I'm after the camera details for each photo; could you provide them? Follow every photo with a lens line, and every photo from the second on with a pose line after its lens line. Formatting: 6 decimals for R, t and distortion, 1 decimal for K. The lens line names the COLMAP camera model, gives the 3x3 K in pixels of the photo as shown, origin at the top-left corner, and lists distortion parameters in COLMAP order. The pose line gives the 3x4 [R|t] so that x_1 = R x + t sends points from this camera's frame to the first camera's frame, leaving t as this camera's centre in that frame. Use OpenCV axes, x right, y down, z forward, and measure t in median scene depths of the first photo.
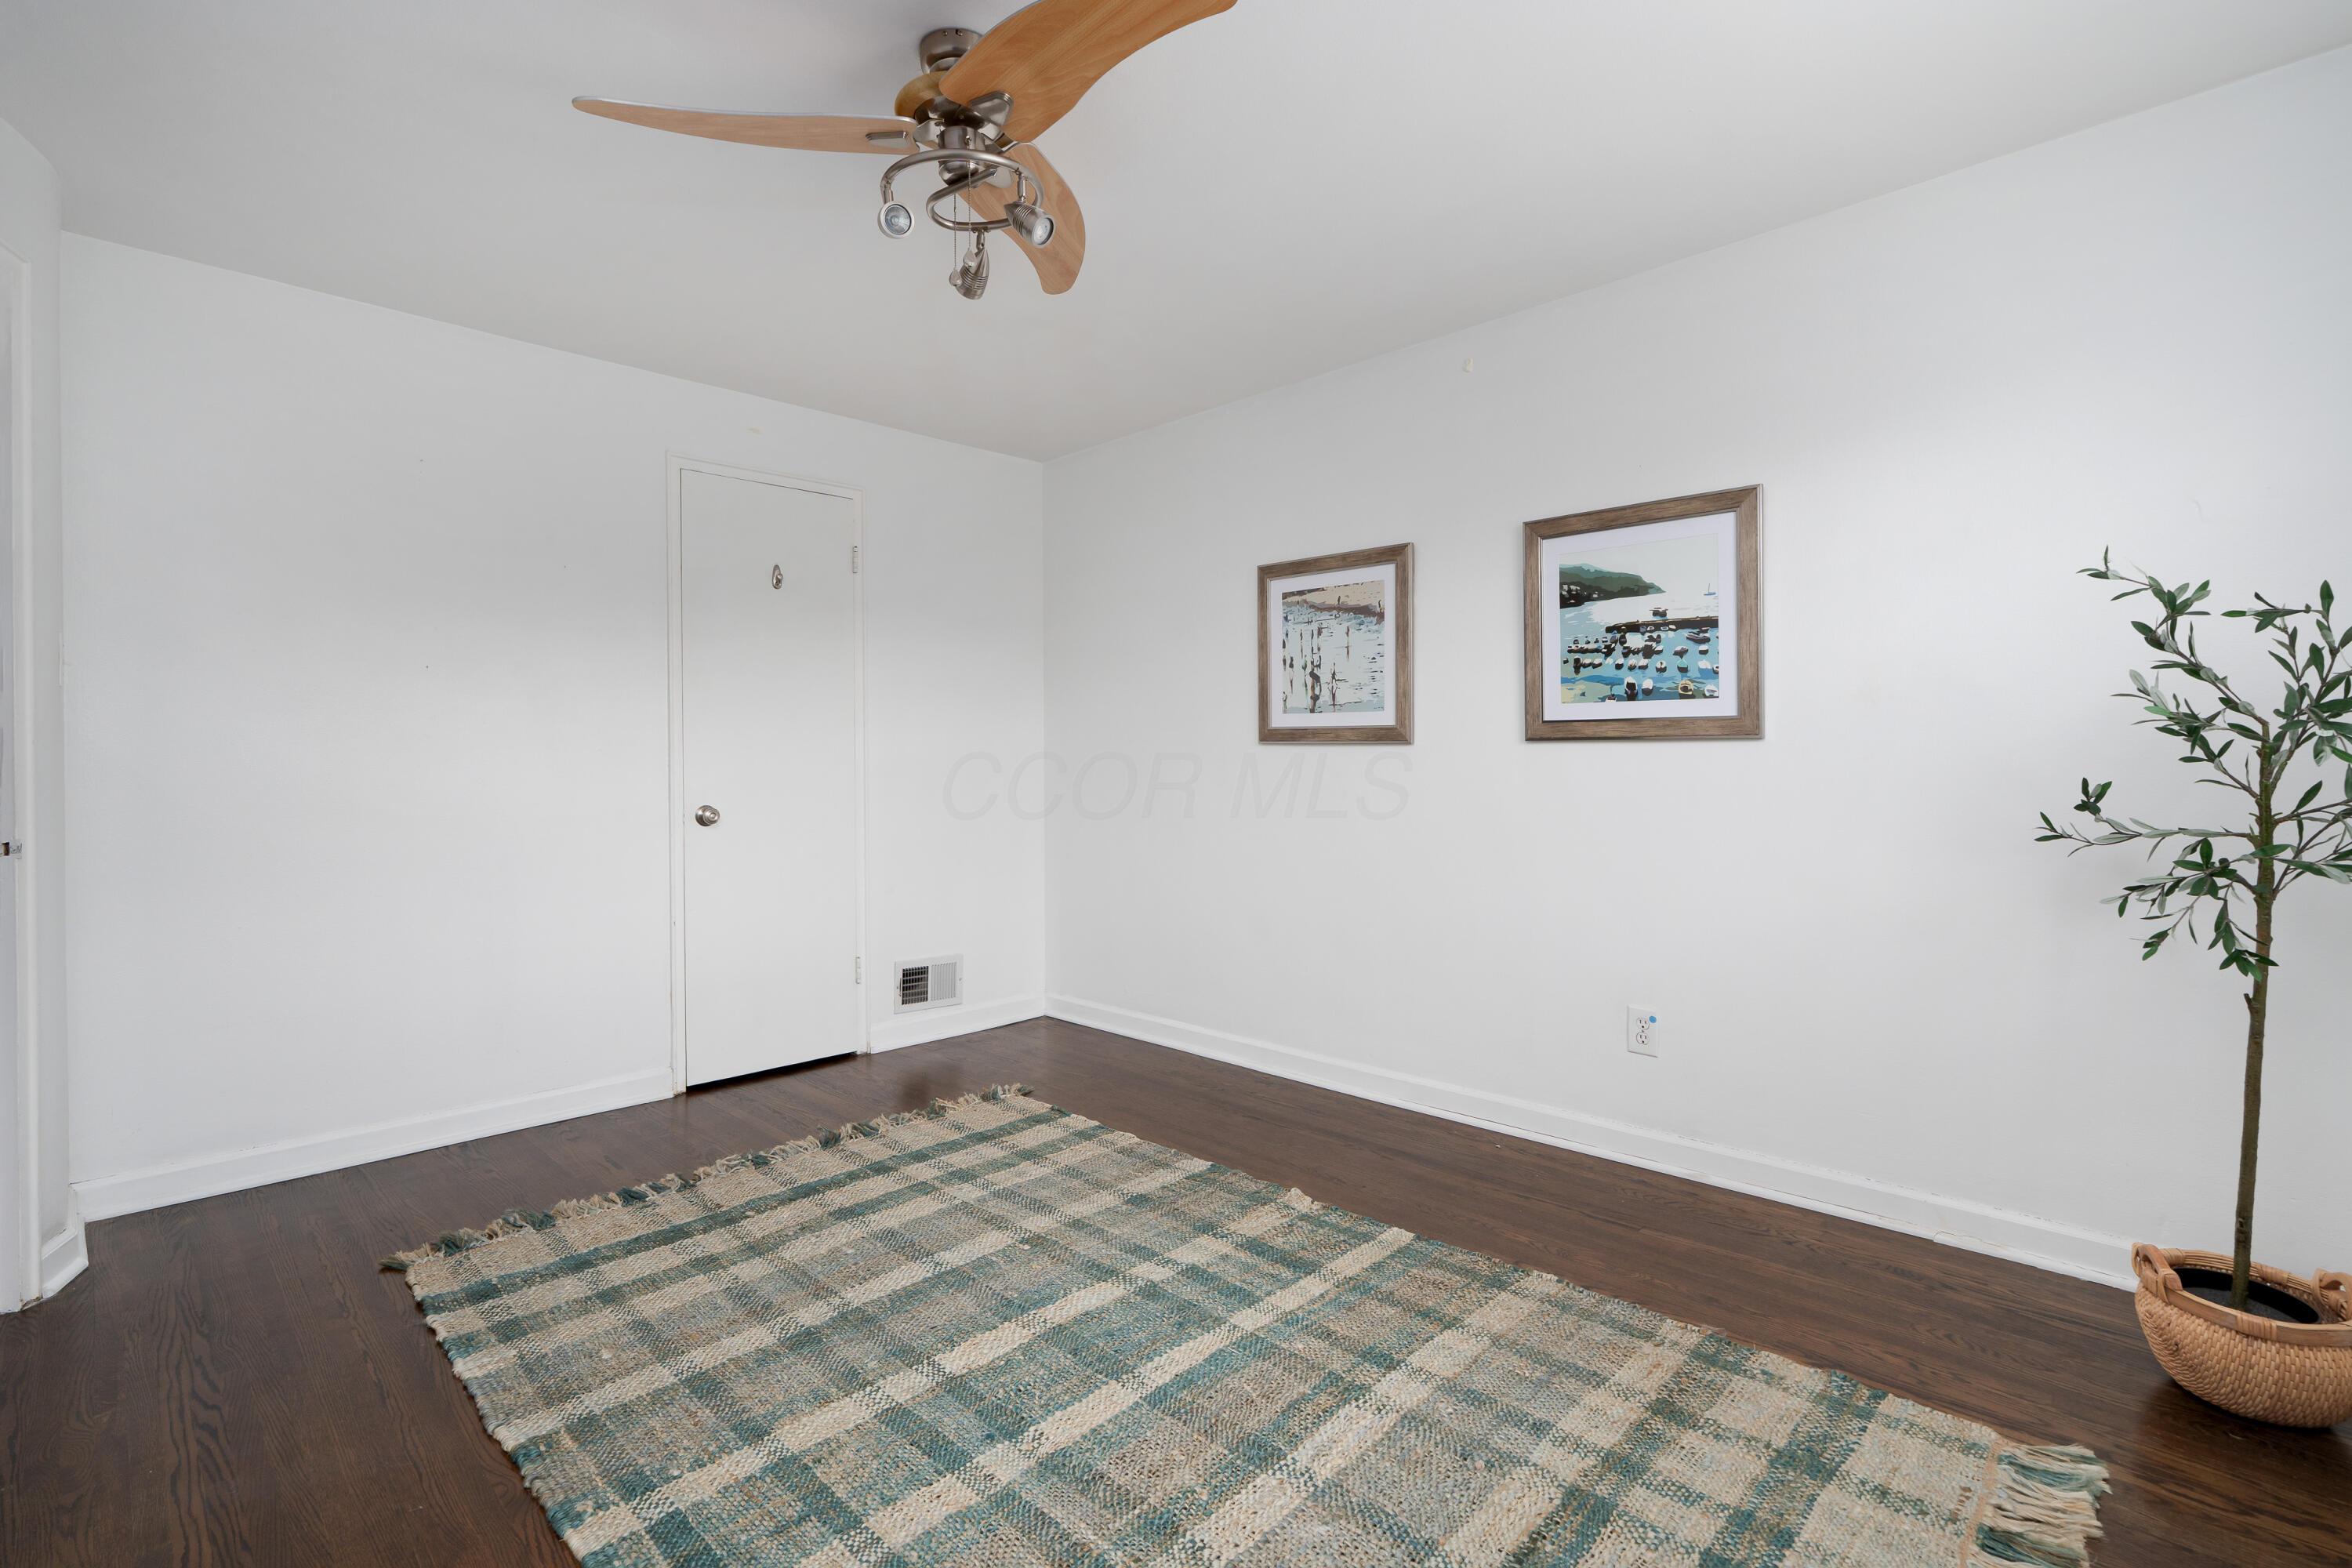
lens RADIAL K [[1072.3, 0, 1172.1], [0, 1072.3, 763.3], [0, 0, 1]] dist [-0.007366, 0.000967]
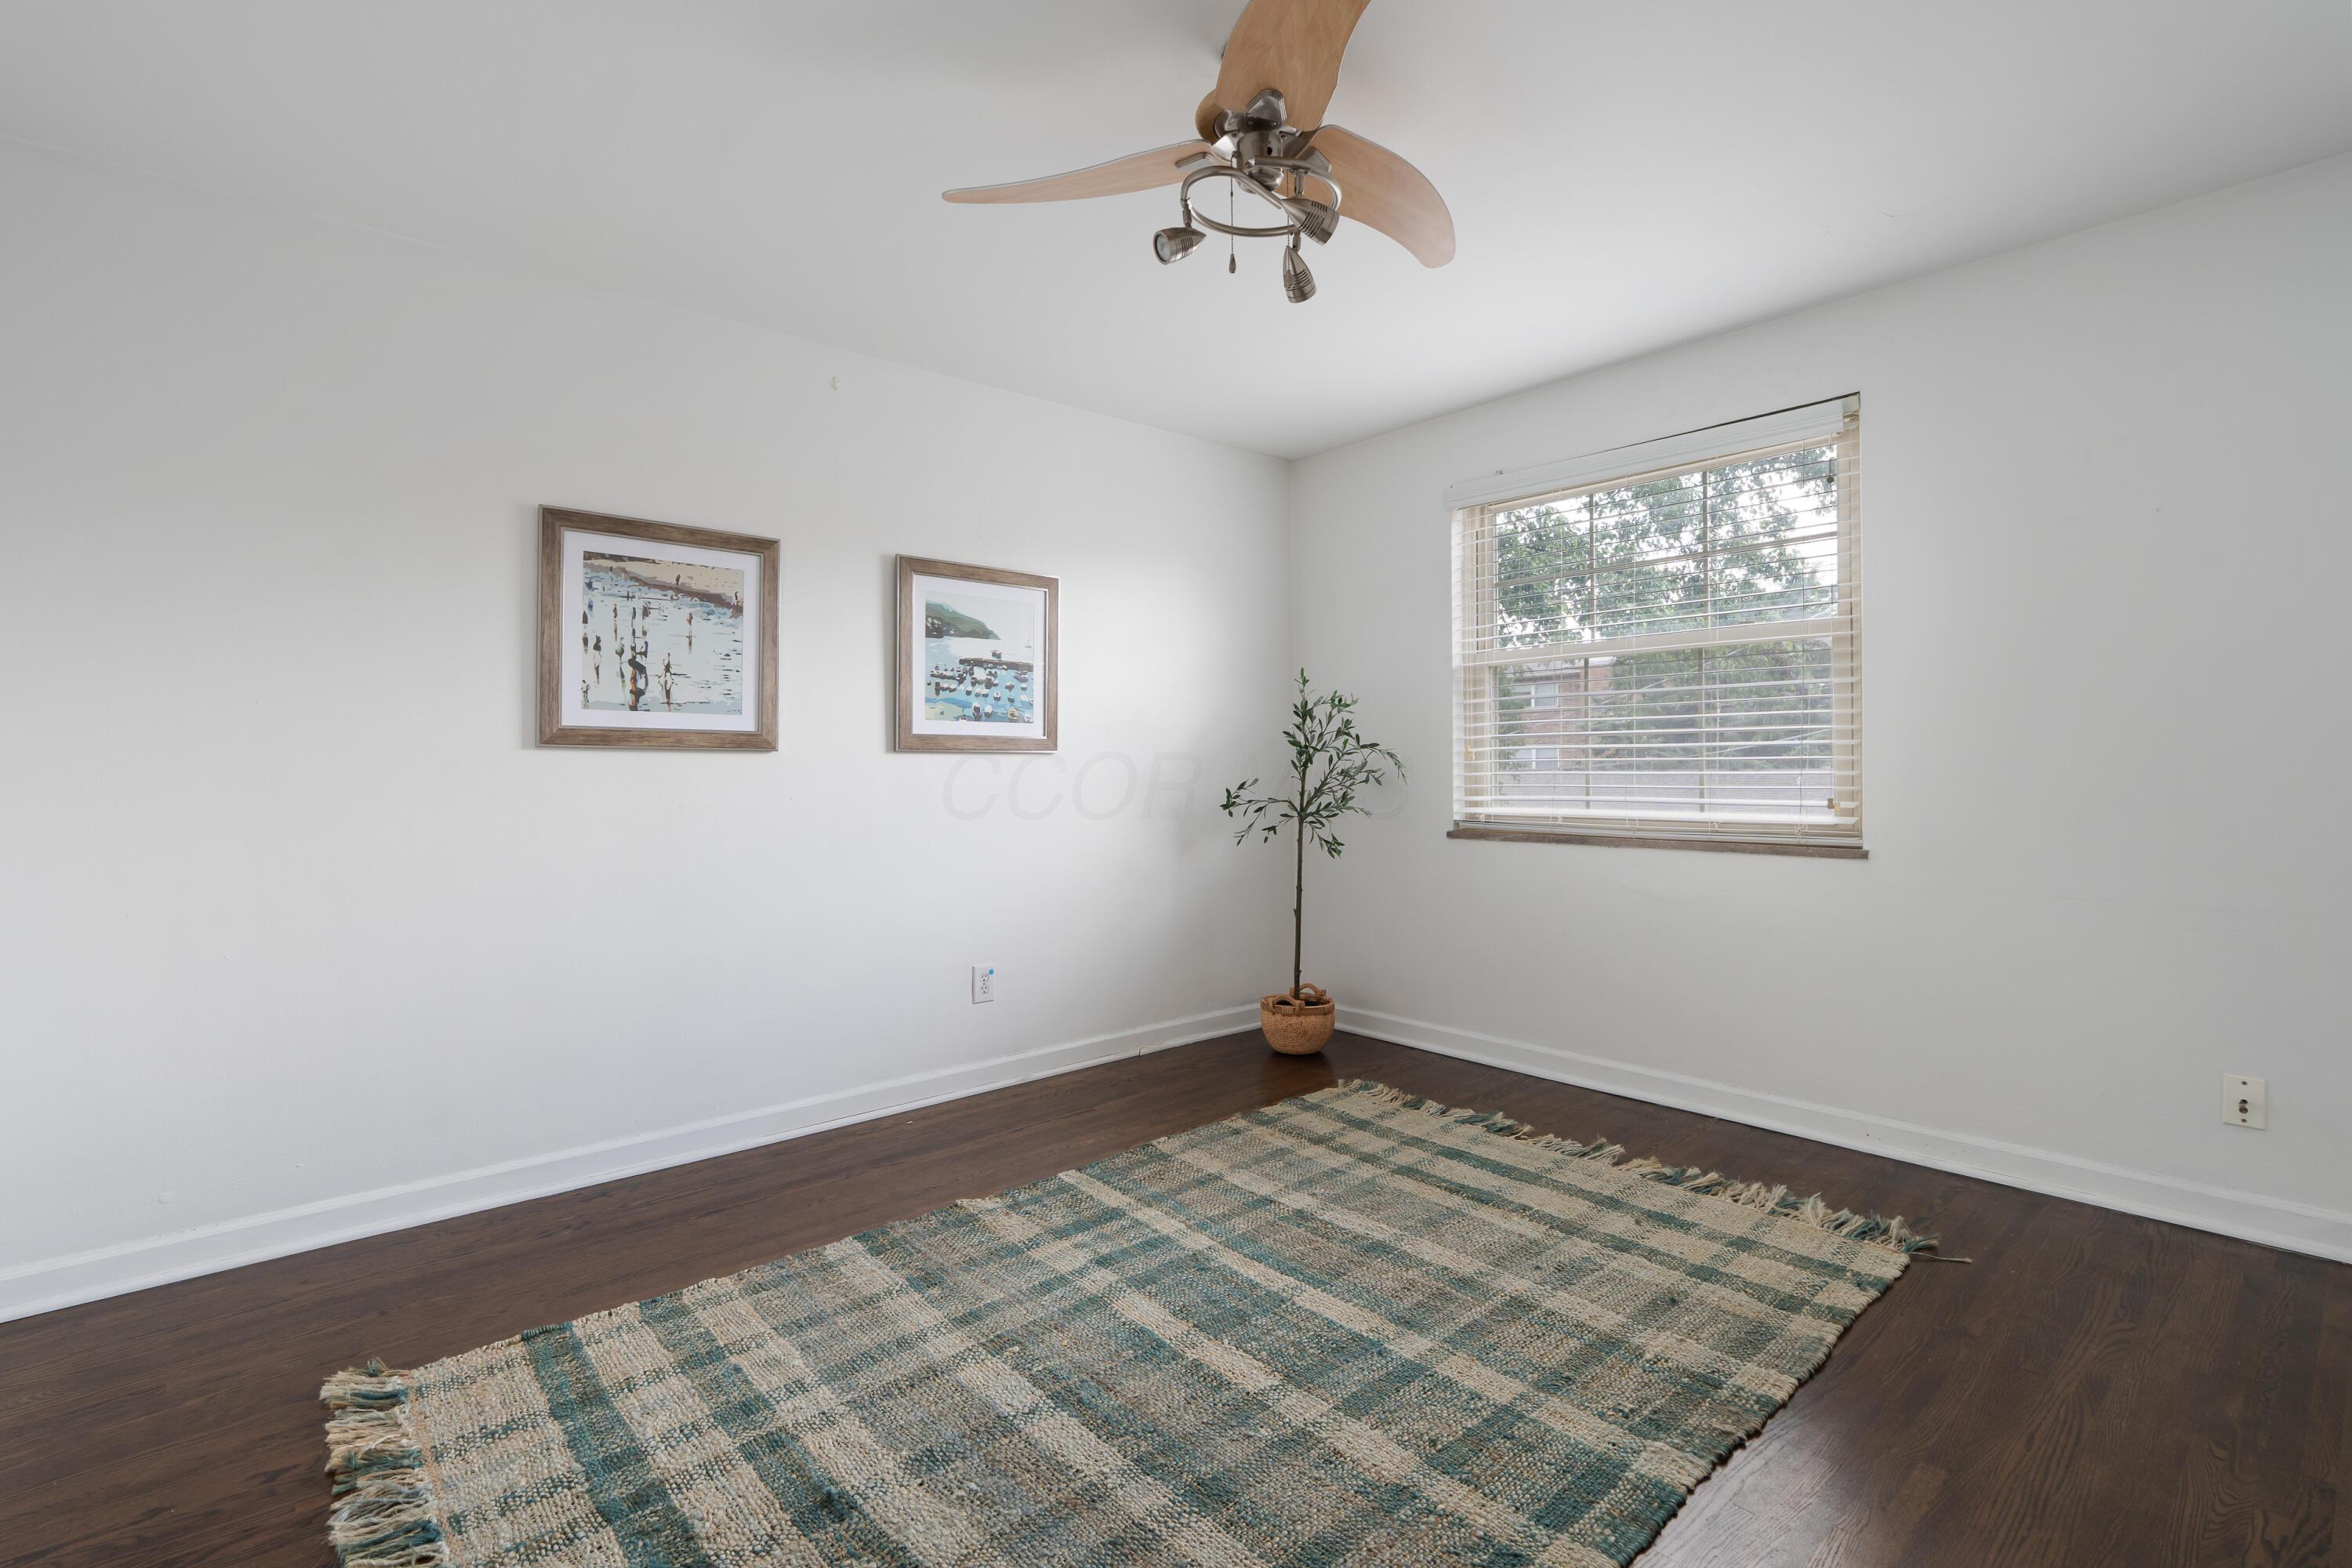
lens RADIAL K [[1072.3, 0, 1172.1], [0, 1072.3, 763.3], [0, 0, 1]] dist [-0.007366, 0.000967]
pose [[0.082679, 0.006792, 0.996553, -0.794740], [0.008092, 0.999939, -0.007486, 0.001929], [-0.996543, 0.008683, 0.082619, 0.666219]]
